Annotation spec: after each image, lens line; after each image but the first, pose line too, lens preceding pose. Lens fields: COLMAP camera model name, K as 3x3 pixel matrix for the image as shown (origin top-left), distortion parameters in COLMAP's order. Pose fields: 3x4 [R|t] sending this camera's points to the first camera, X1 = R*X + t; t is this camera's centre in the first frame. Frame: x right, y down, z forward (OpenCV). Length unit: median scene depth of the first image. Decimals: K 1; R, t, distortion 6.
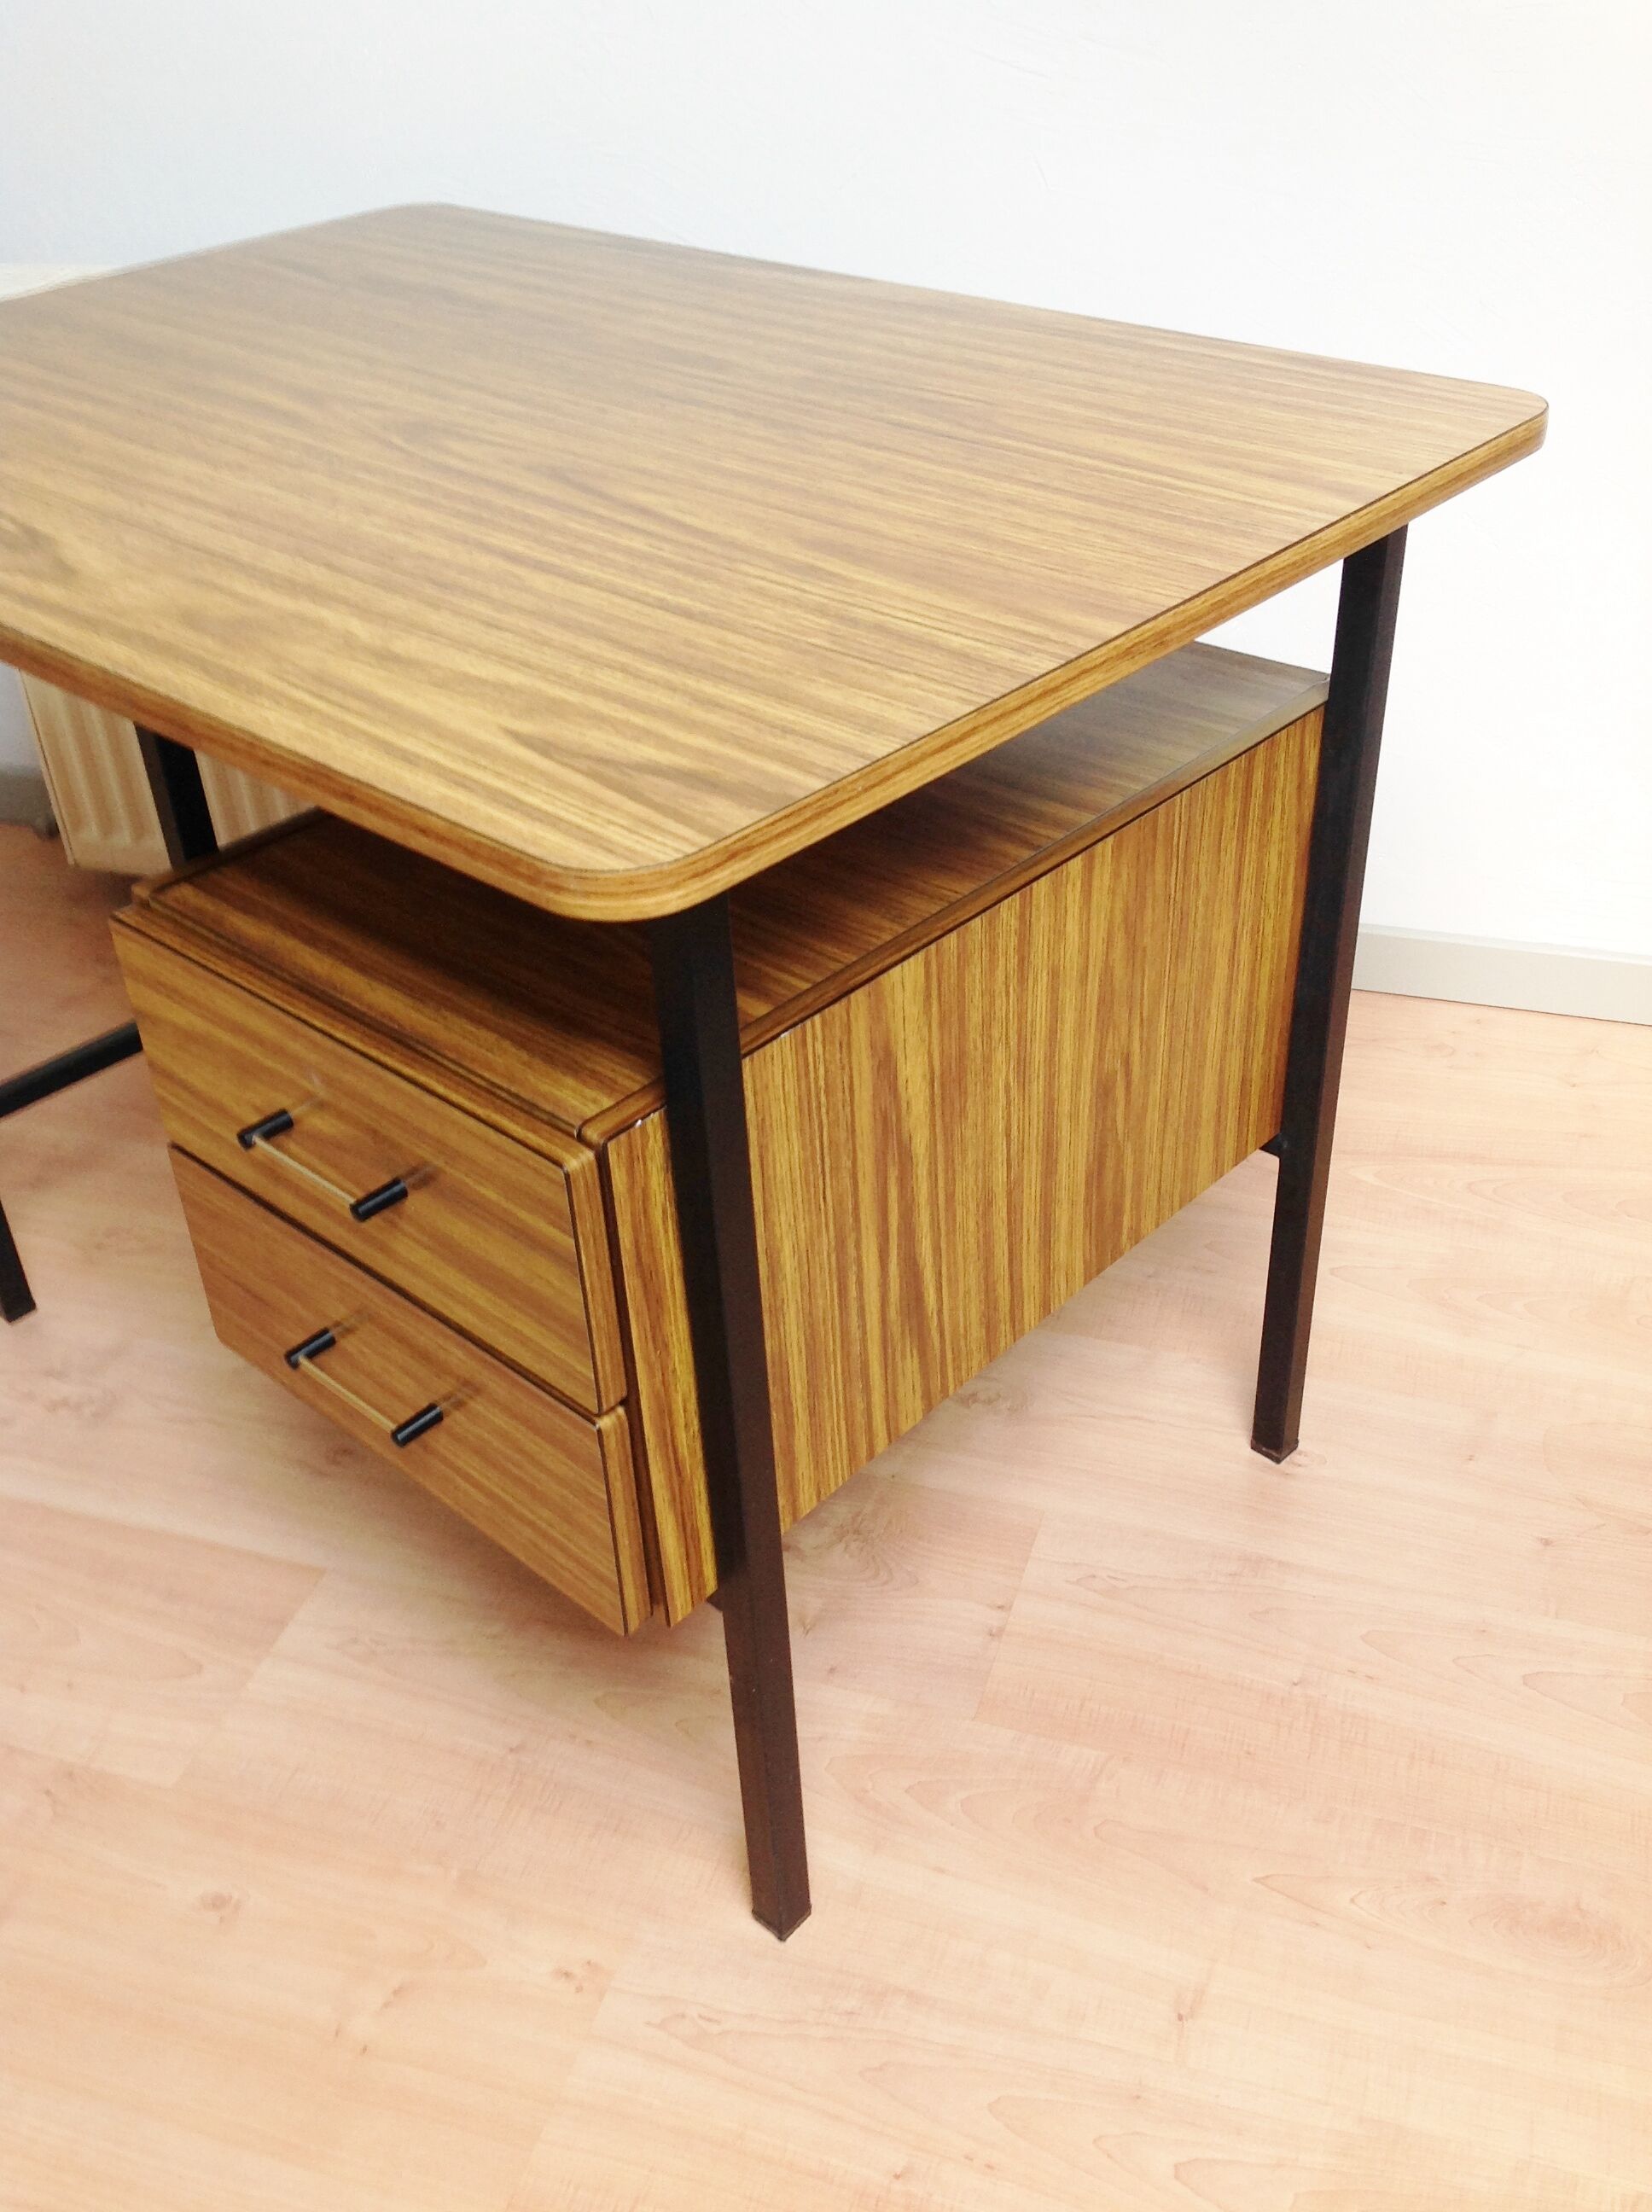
lens RADIAL K [[2221.4, 0, 829.4], [0, 2221.4, 1083.0], [0, 0, 1]] dist [0.024932, 0.003189]
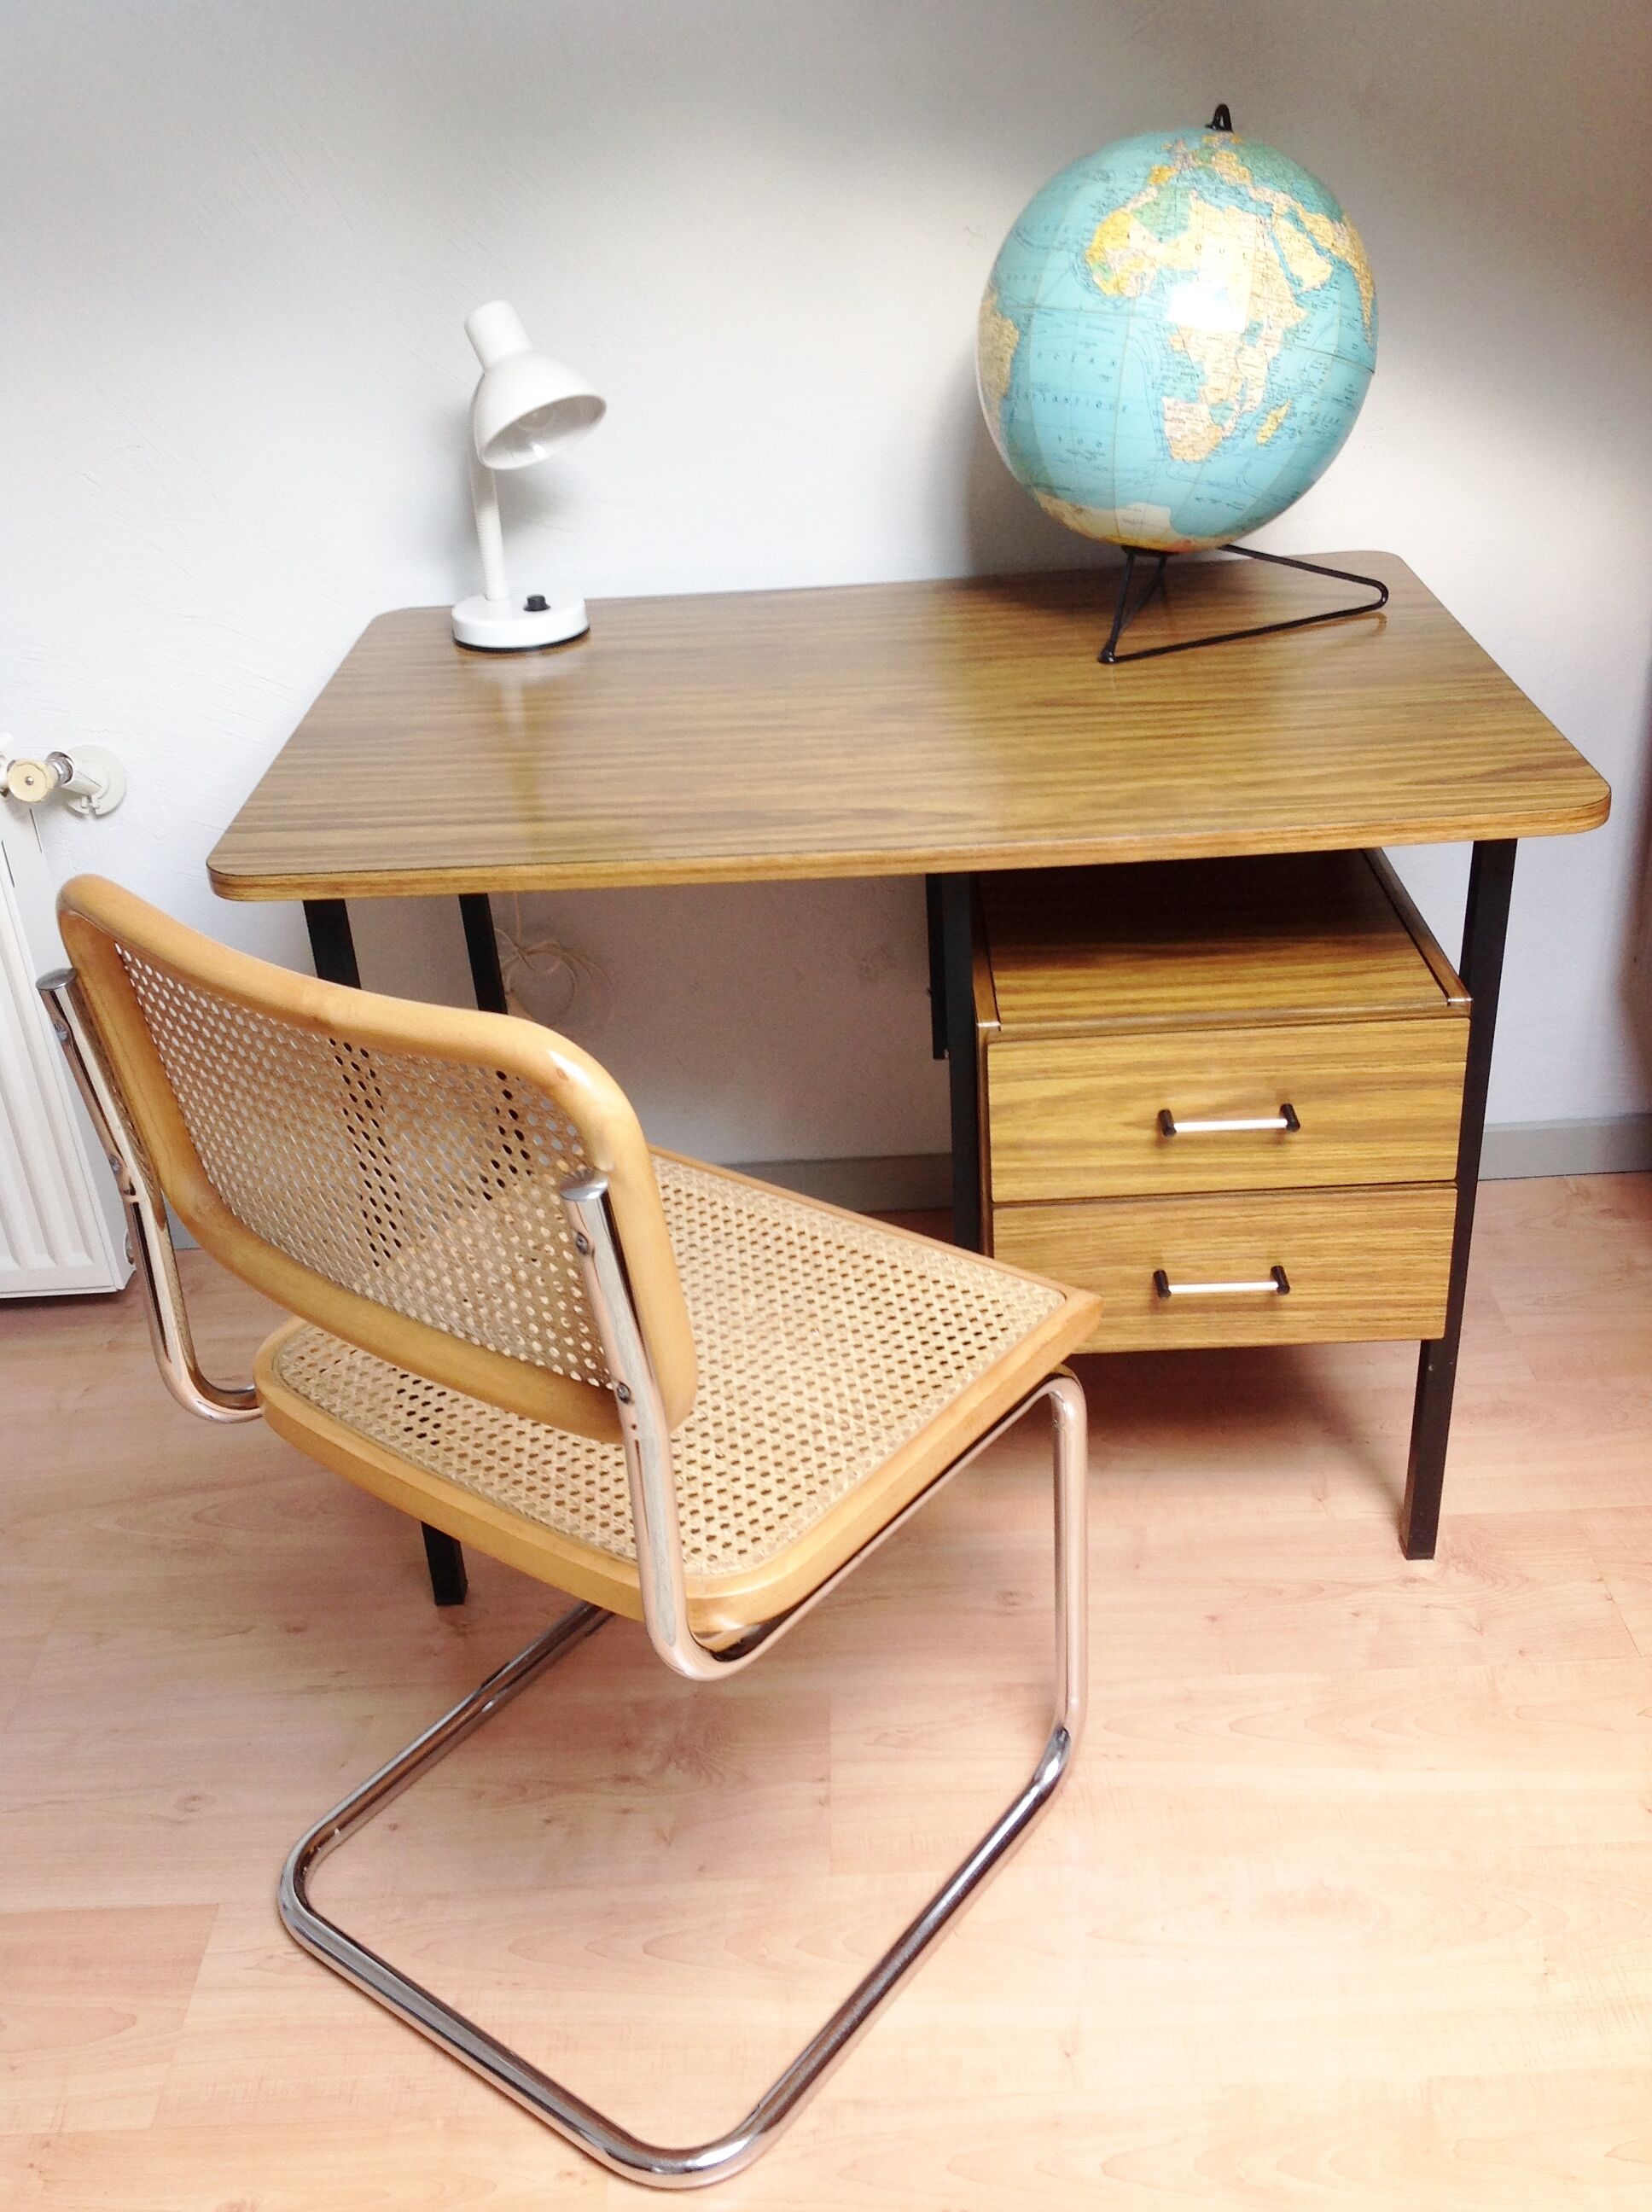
lens RADIAL K [[2185.3, 0, 864.7], [0, 2185.3, 1058.6], [0, 0, 1]] dist [0.147880, -0.399072]
pose [[0.718690, -0.310747, 0.622030, -1.321543], [0.396000, 0.918250, 0.001193, -0.104122], [-0.571550, 0.245467, 0.782992, -0.070999]]
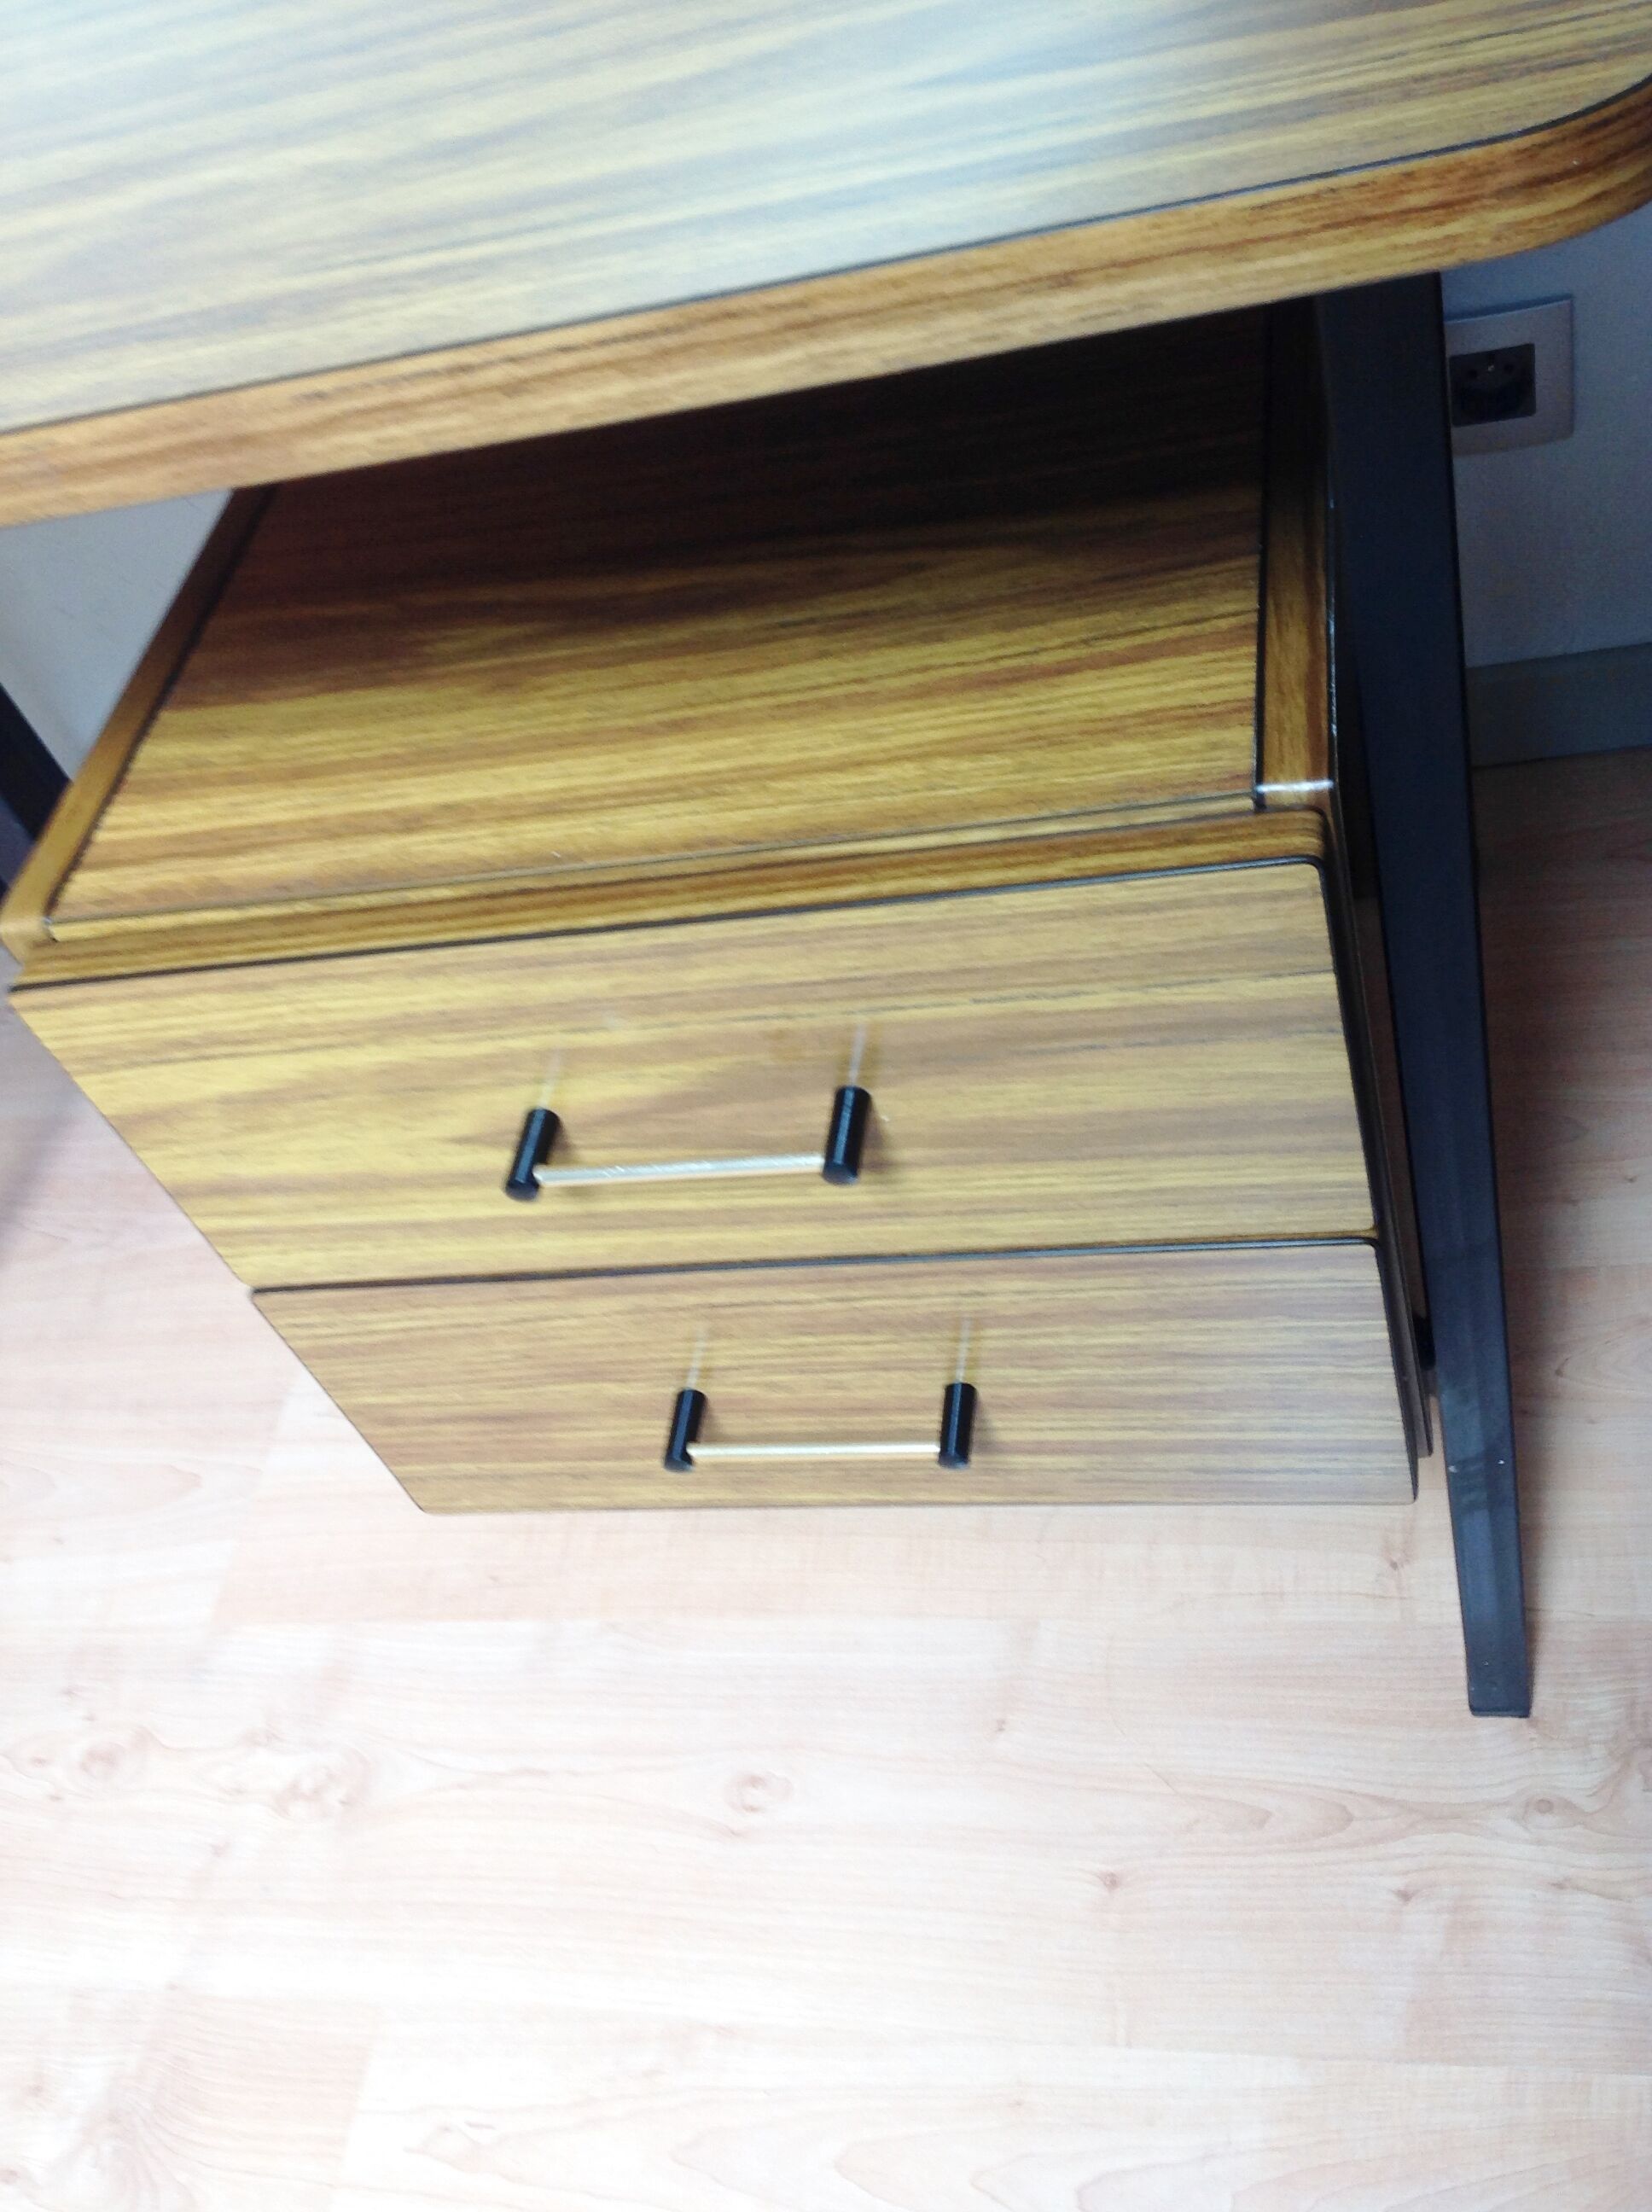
lens RADIAL K [[2071.8, 0, 884.4], [0, 2071.8, 1082.9], [0, 0, 1]] dist [0.134598, -0.296626]
pose [[0.798954, -0.539662, 0.265402, -0.313001], [0.492684, 0.840420, 0.225736, -0.070233], [-0.344870, -0.049593, 0.937339, 0.469275]]
